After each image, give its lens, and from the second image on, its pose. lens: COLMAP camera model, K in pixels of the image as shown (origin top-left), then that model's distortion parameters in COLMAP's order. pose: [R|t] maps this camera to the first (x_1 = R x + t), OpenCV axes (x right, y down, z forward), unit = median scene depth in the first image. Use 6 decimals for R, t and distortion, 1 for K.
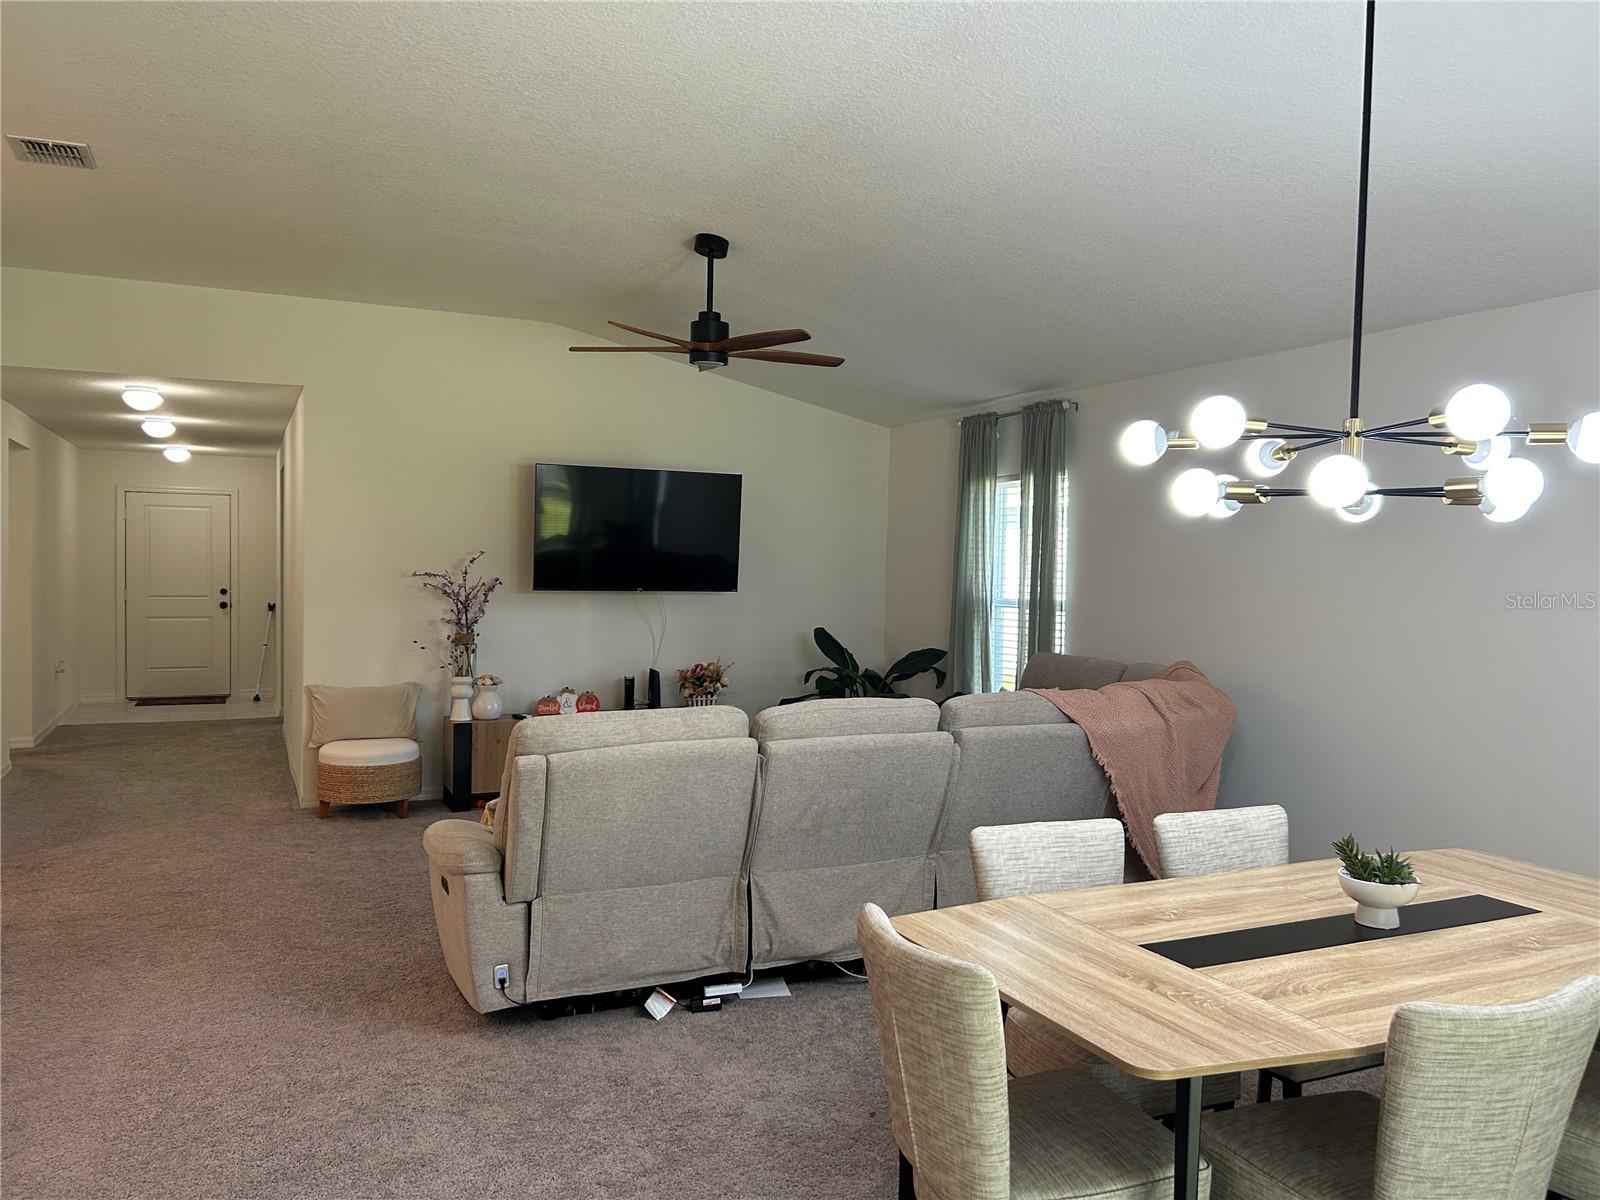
lens RADIAL K [[1203.3, 0, 810.5], [0, 1203.3, 605.9], [0, 0, 1]] dist [0.055793, -0.061835]
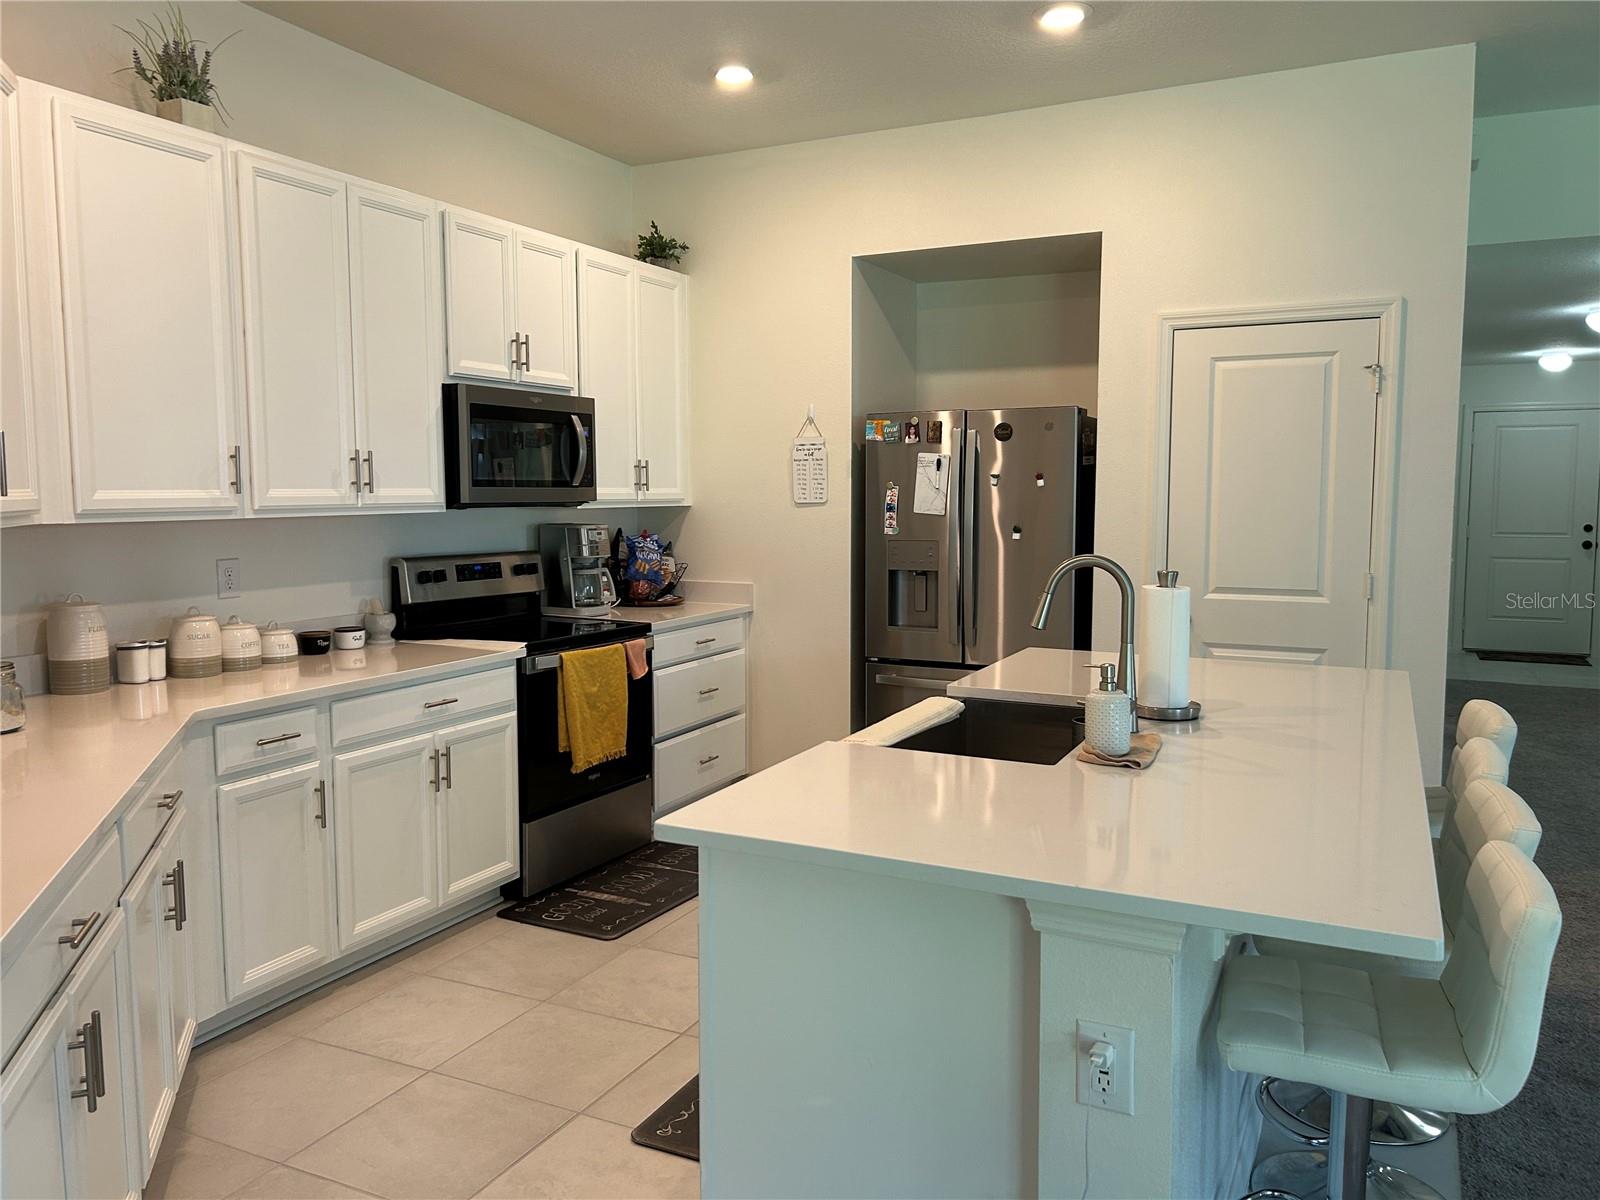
lens RADIAL K [[1203.3, 0, 784.0], [0, 1203.3, 595.1], [0, 0, 1]] dist [0.055793, -0.061835]
pose [[0.619044, 0.052125, -0.783625, -0.295555], [-0.016561, 0.998440, 0.053331, -0.002875], [0.785182, -0.020037, 0.618941, 0.114156]]
